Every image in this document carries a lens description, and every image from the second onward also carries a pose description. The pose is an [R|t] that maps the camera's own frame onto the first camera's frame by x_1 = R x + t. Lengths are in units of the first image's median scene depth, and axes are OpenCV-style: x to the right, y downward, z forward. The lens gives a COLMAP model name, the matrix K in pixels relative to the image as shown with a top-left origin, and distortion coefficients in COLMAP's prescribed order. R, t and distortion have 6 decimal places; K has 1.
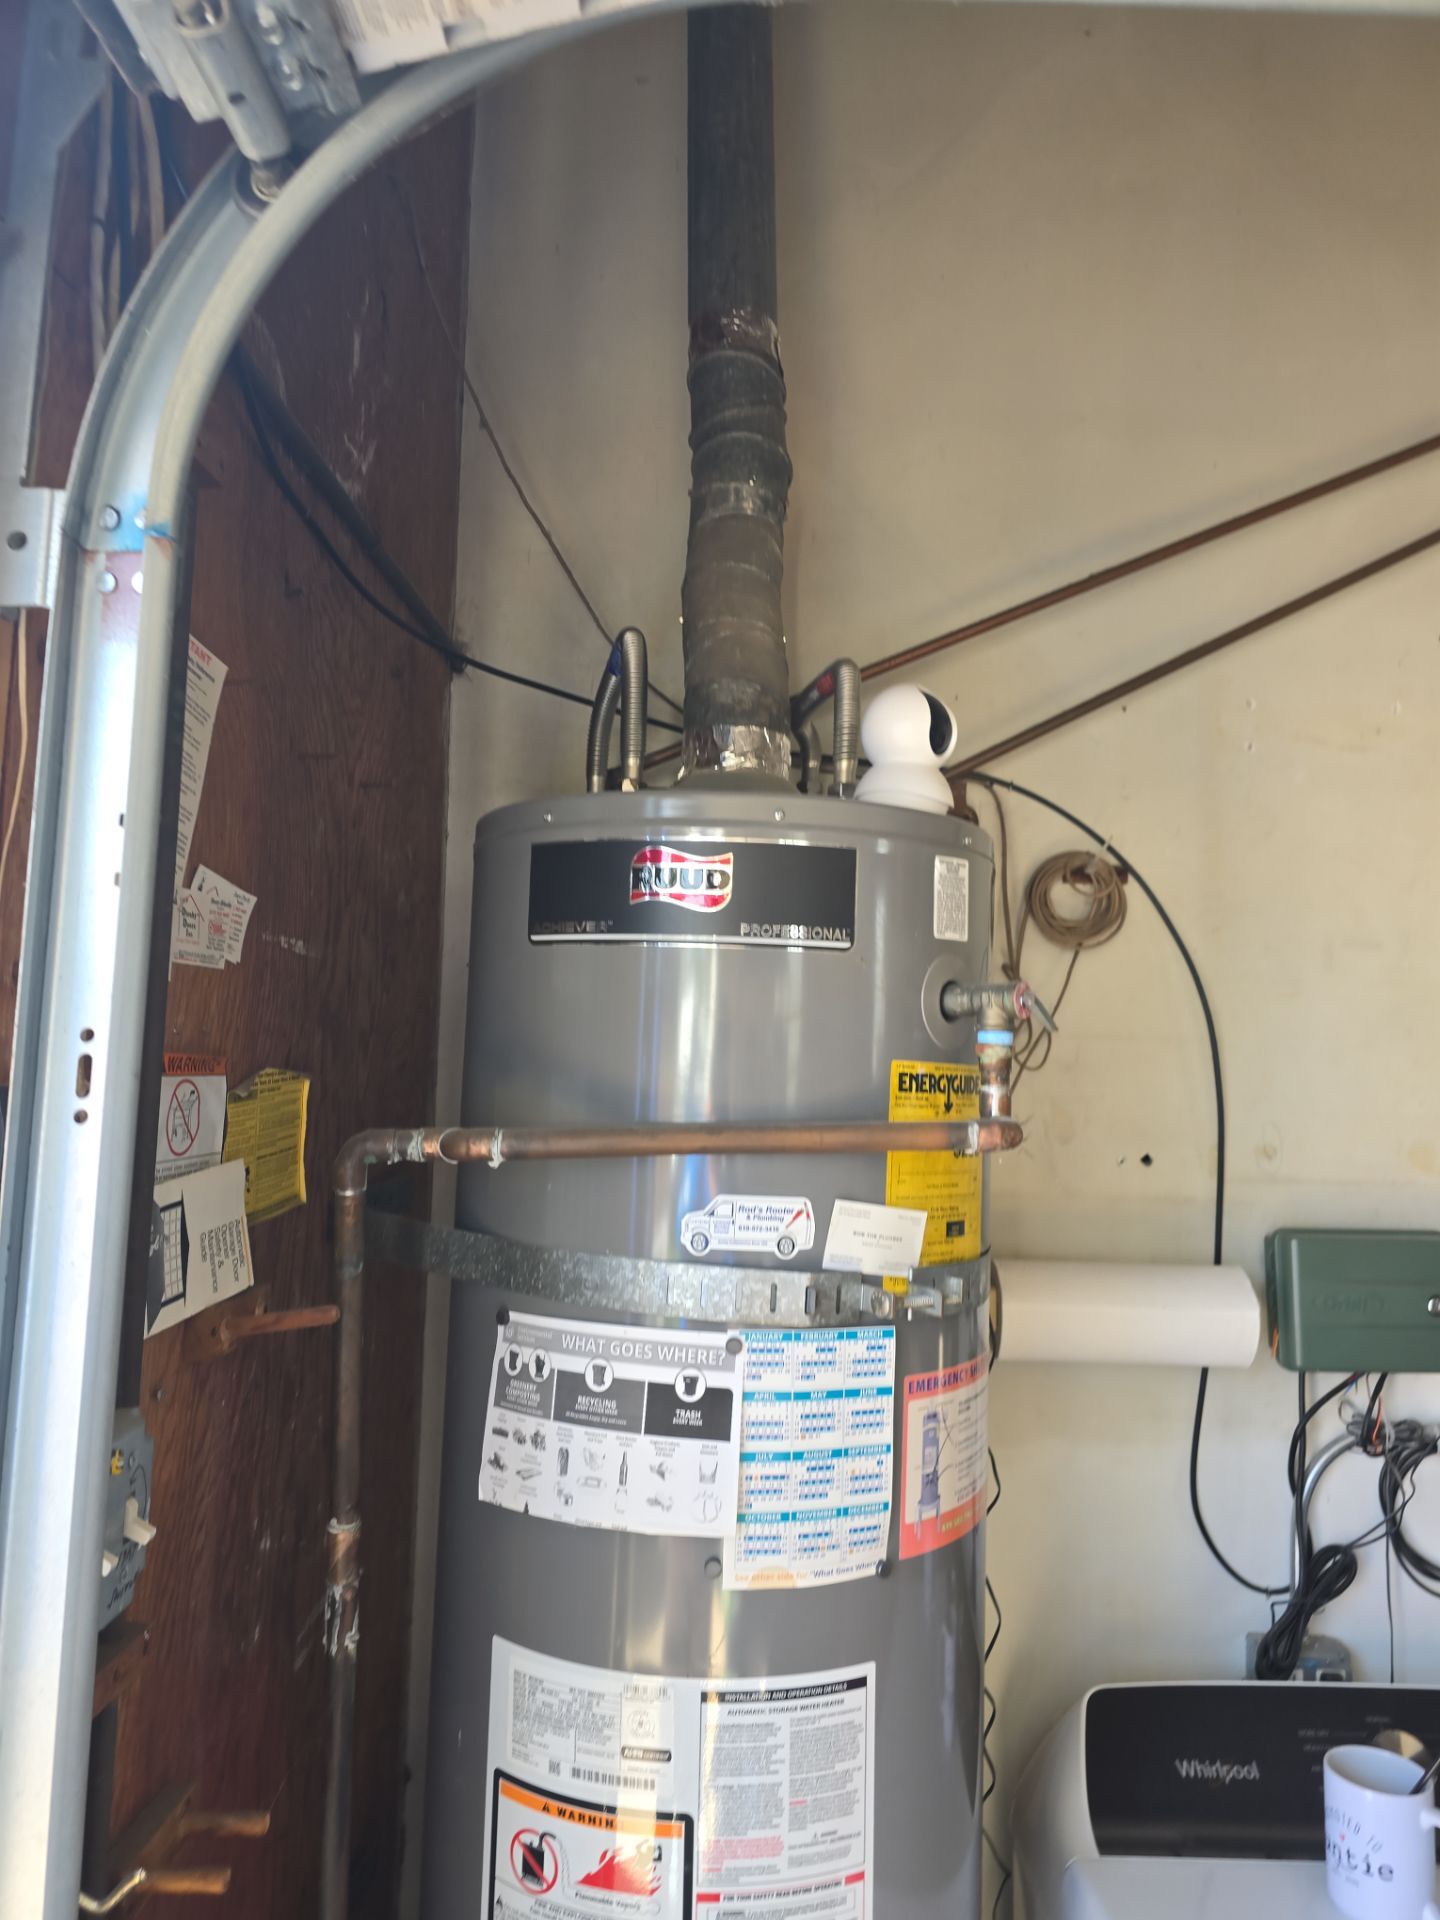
lens RADIAL K [[1221.1, 0, 720.0], [0, 1221.1, 960.0], [0, 0, 1]] dist [0.001161, -0.027284]
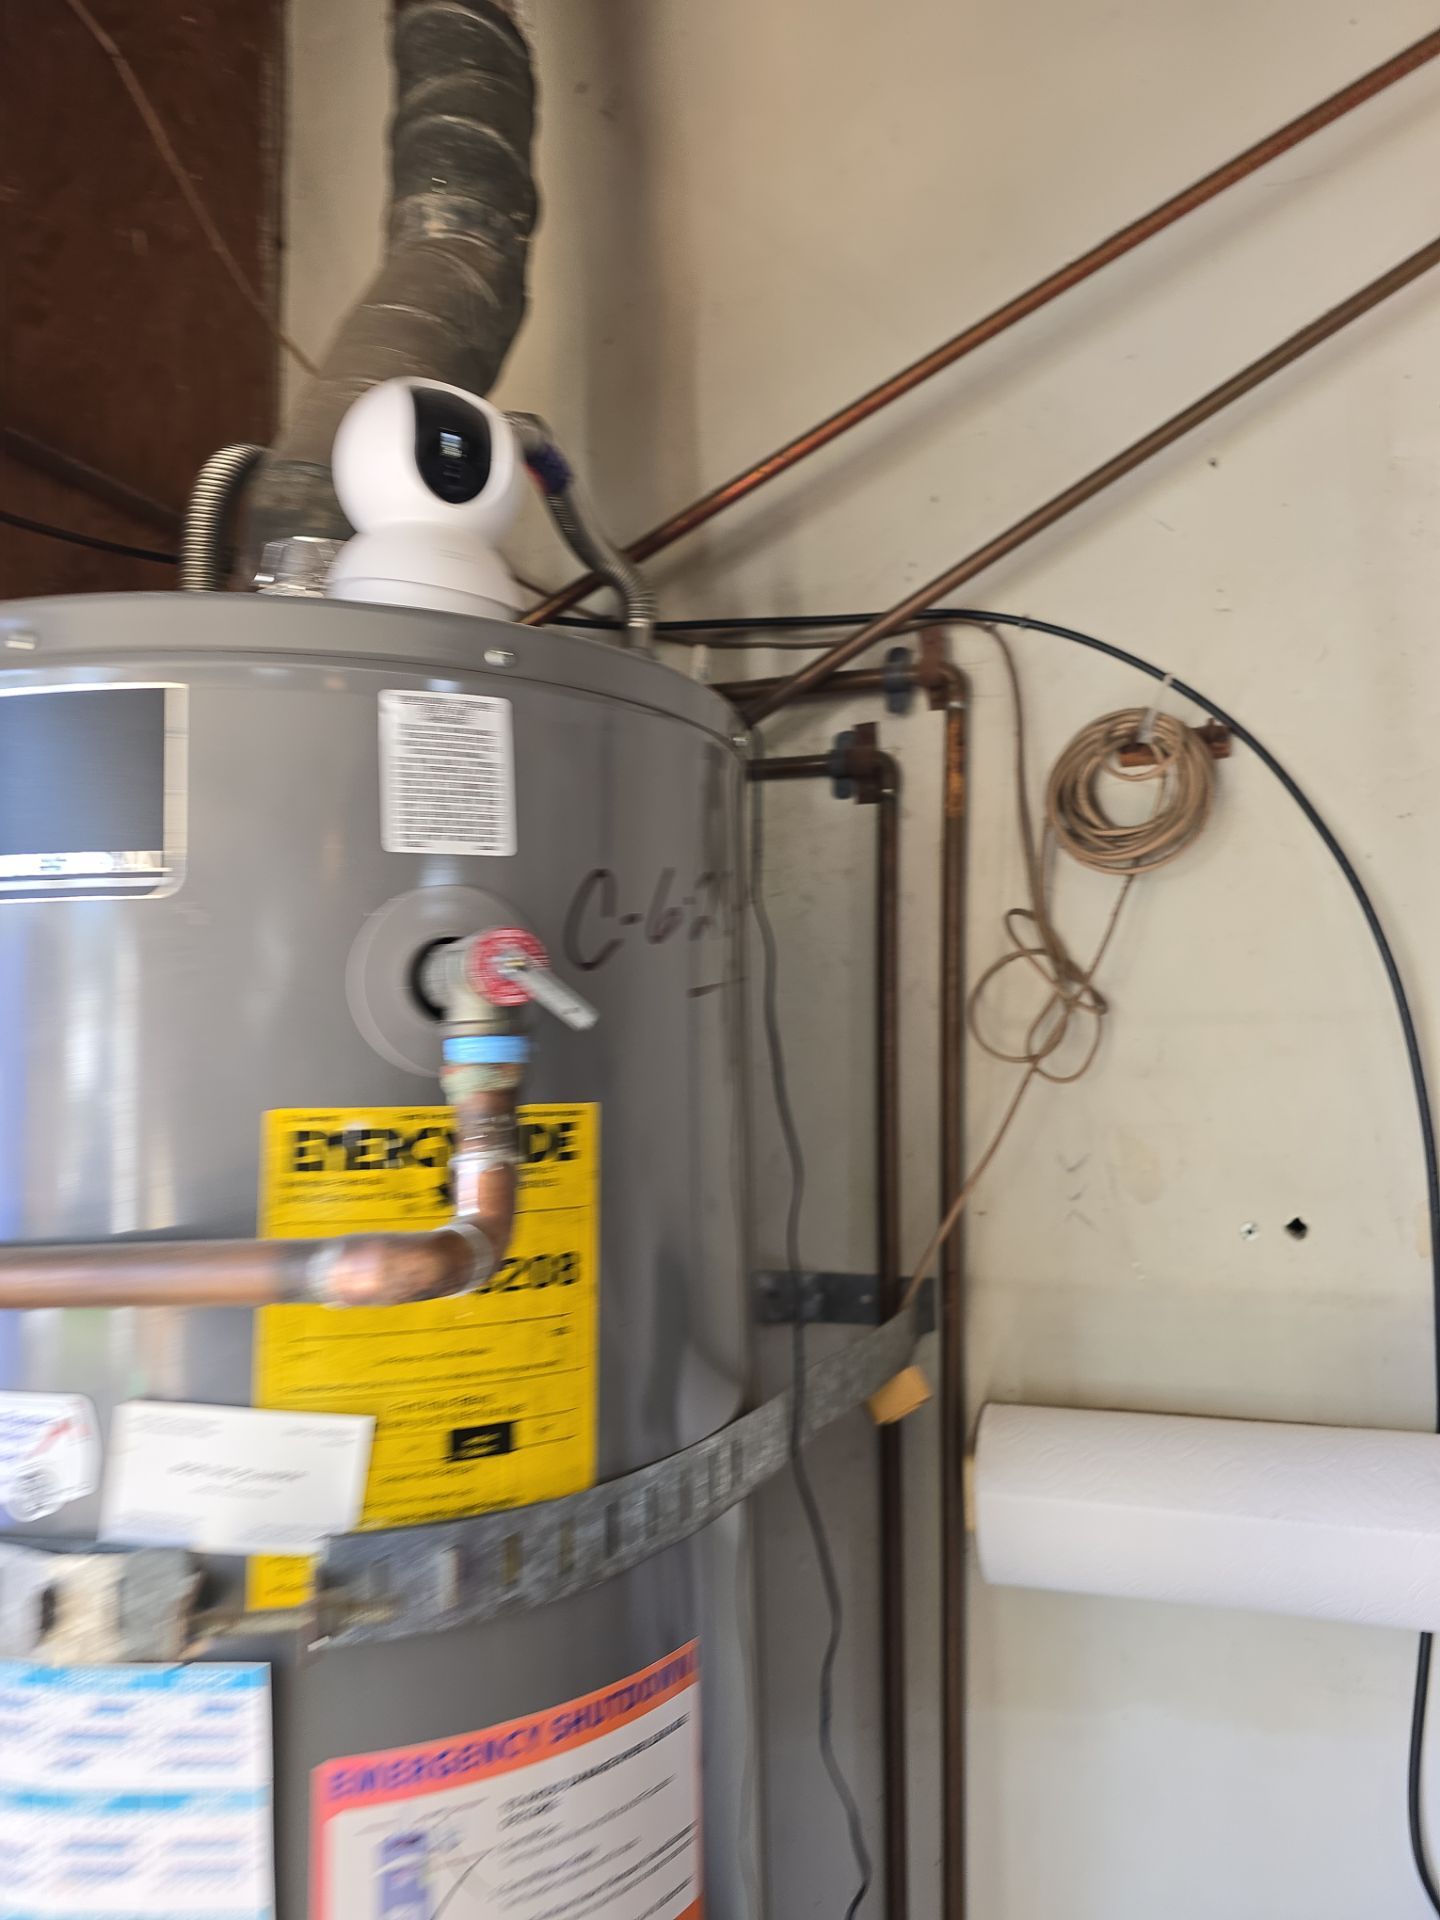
lens RADIAL K [[1305.0, 0, 719.7], [0, 1305.0, 954.4], [0, 0, 1]] dist [0.003052, -0.024175]
pose [[0.949625, -0.079215, -0.303213, 0.496997], [0.076944, 0.996846, -0.019446, 0.046537], [0.303797, -0.004864, 0.952724, 0.577656]]
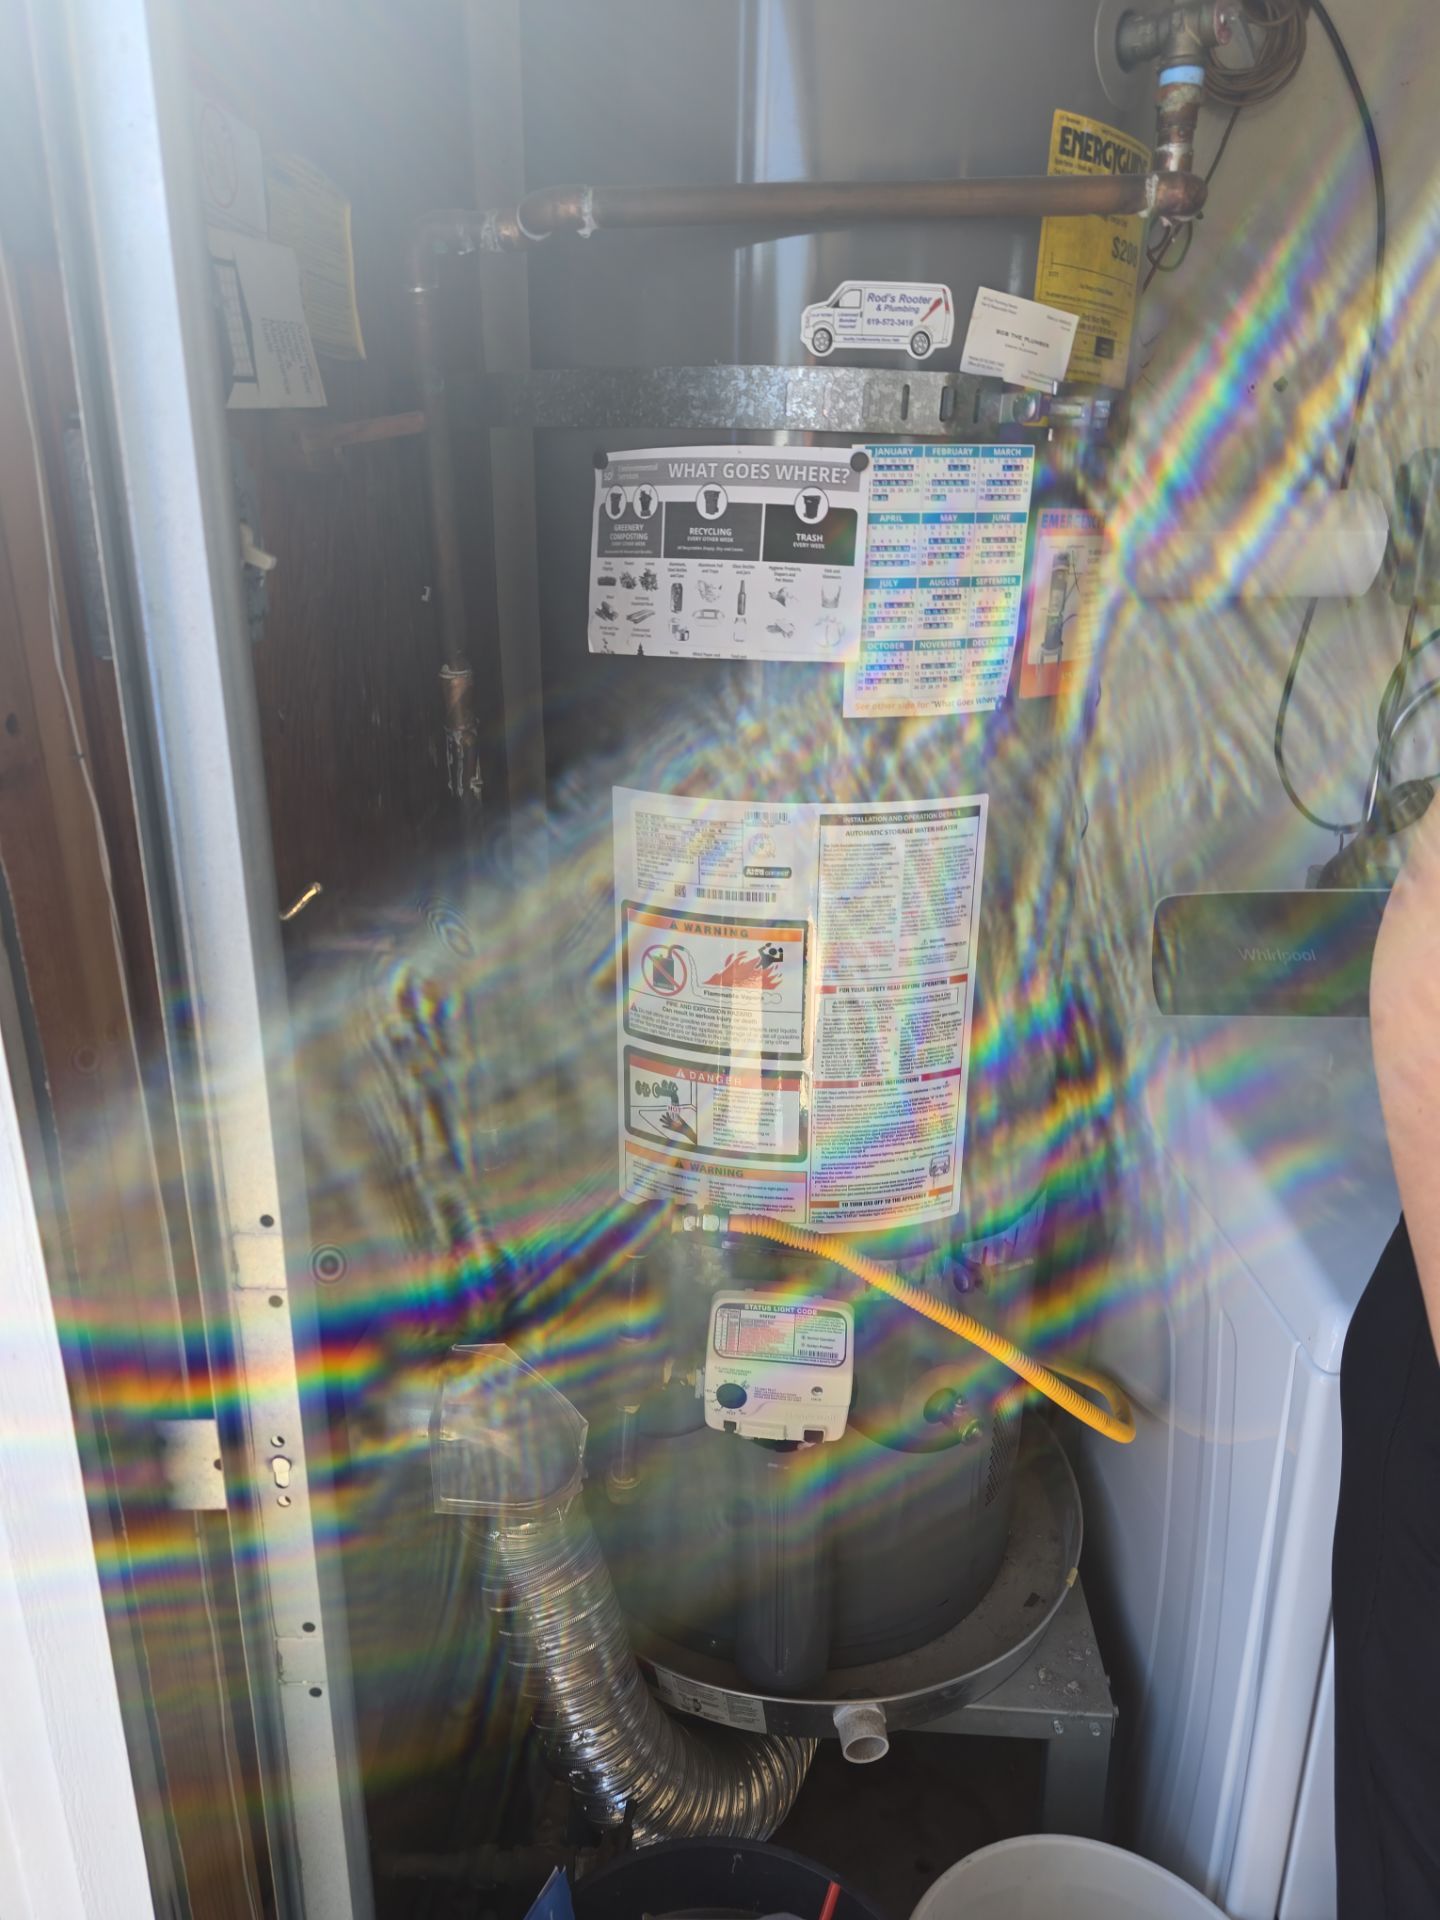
lens RADIAL K [[1221.1, 0, 720.0], [0, 1221.1, 960.0], [0, 0, 1]] dist [0.001161, -0.027284]
pose [[0.999577, -0.010237, -0.027226, -0.070865], [0.021160, 0.898159, 0.439162, 0.244285], [0.019957, -0.439552, 0.897995, 0.012893]]
